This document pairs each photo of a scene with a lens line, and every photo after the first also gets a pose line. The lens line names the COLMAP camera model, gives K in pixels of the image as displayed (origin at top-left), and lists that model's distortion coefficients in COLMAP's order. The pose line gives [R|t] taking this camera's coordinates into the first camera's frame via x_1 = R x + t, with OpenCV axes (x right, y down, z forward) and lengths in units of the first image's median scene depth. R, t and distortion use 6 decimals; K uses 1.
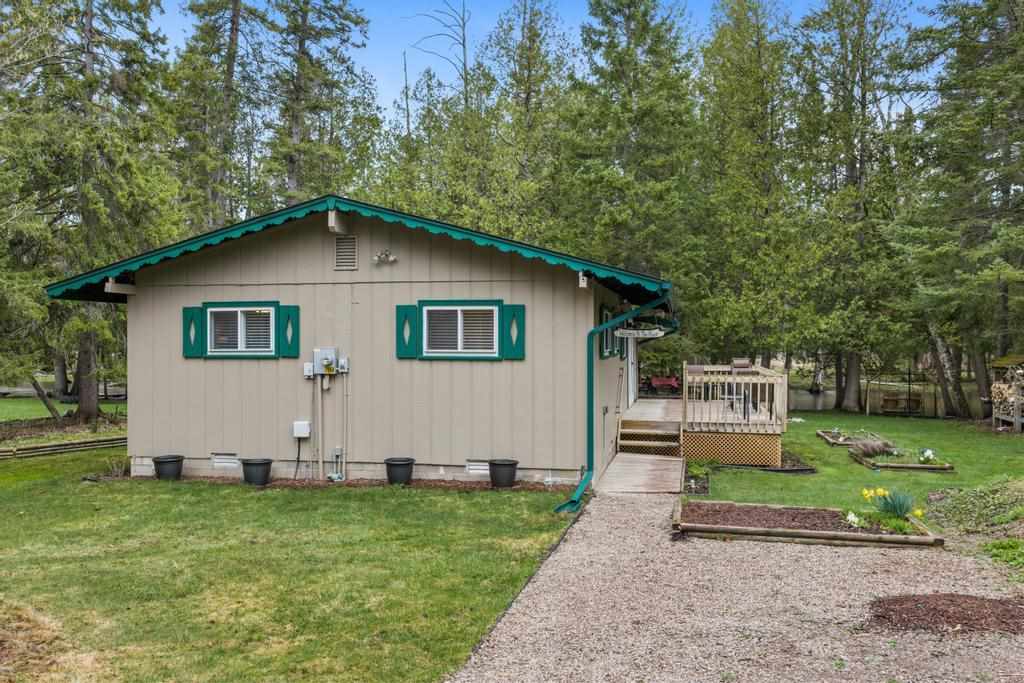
lens RADIAL K [[863.0, 0, 518.2], [0, 863.0, 341.1], [0, 0, 1]] dist [0.006583, -0.027155]
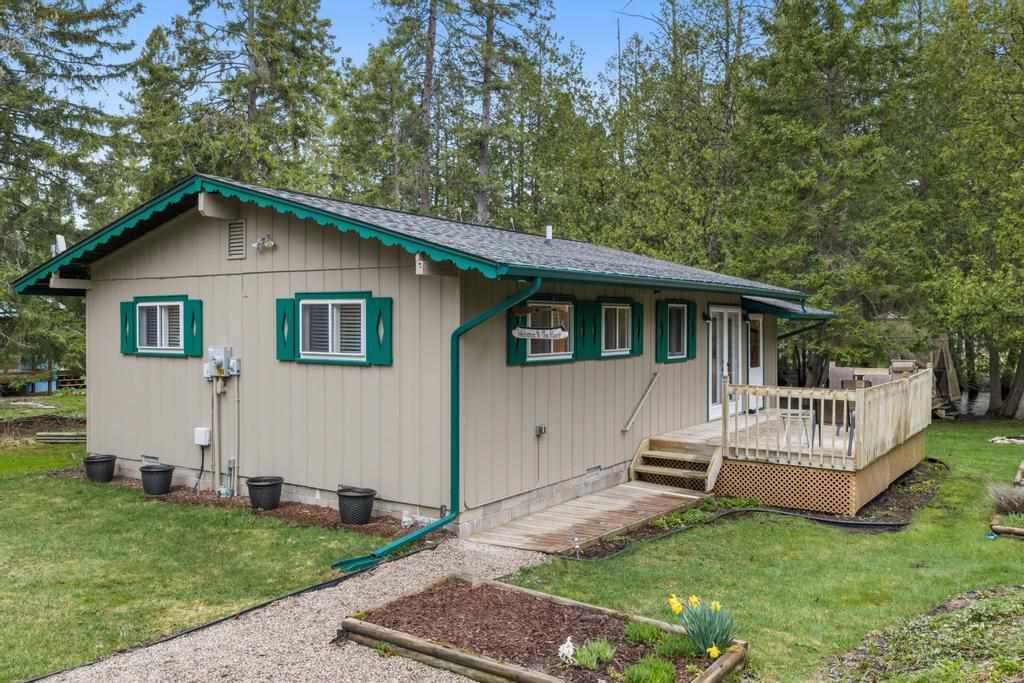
lens RADIAL K [[863.0, 0, 507.9], [0, 863.0, 338.1], [0, 0, 1]] dist [0.006583, -0.027155]
pose [[0.919837, 0.009000, -0.392198, 0.402096], [-0.003223, 0.999876, 0.015386, -0.016086], [0.392288, -0.012888, 0.919752, 0.293125]]
